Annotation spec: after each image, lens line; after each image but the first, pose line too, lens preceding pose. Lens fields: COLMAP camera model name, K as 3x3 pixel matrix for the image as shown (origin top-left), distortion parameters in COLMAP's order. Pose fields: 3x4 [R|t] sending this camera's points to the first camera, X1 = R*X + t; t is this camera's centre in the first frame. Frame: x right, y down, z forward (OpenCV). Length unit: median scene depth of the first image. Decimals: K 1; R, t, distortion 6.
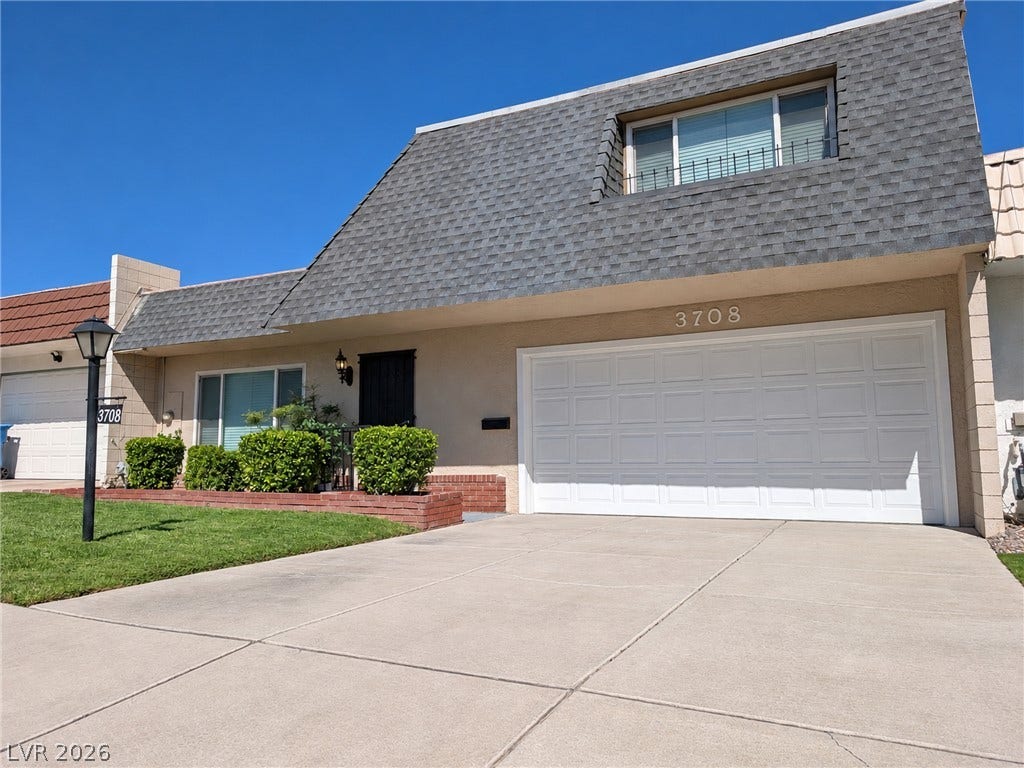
lens RADIAL K [[682.5, 0, 512.0], [0, 682.5, 384.0], [0, 0, 1]] dist [-0.000419, -0.000120]
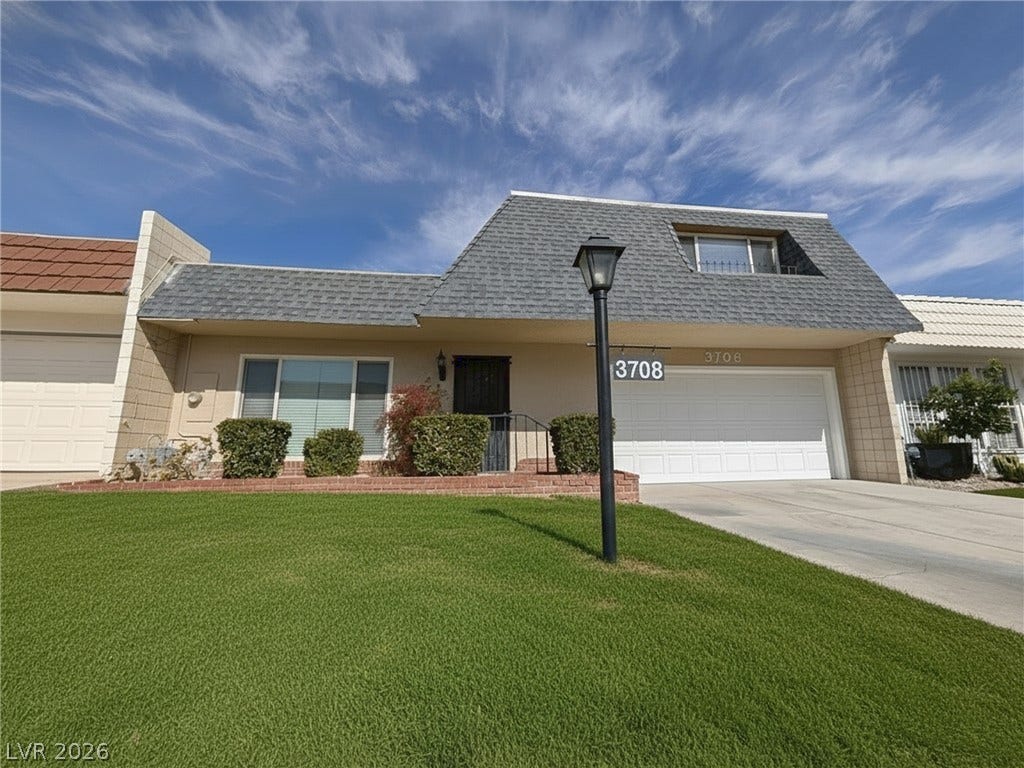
lens RADIAL K [[387.3, 0, 512.0], [0, 387.3, 384.0], [0, 0, 1]] dist [-0.021986, -0.000016]
pose [[0.840404, 0.090041, 0.534428, -0.490547], [-0.055395, 0.995209, -0.080563, 0.054157], [-0.539121, 0.038101, 0.841366, 0.388673]]
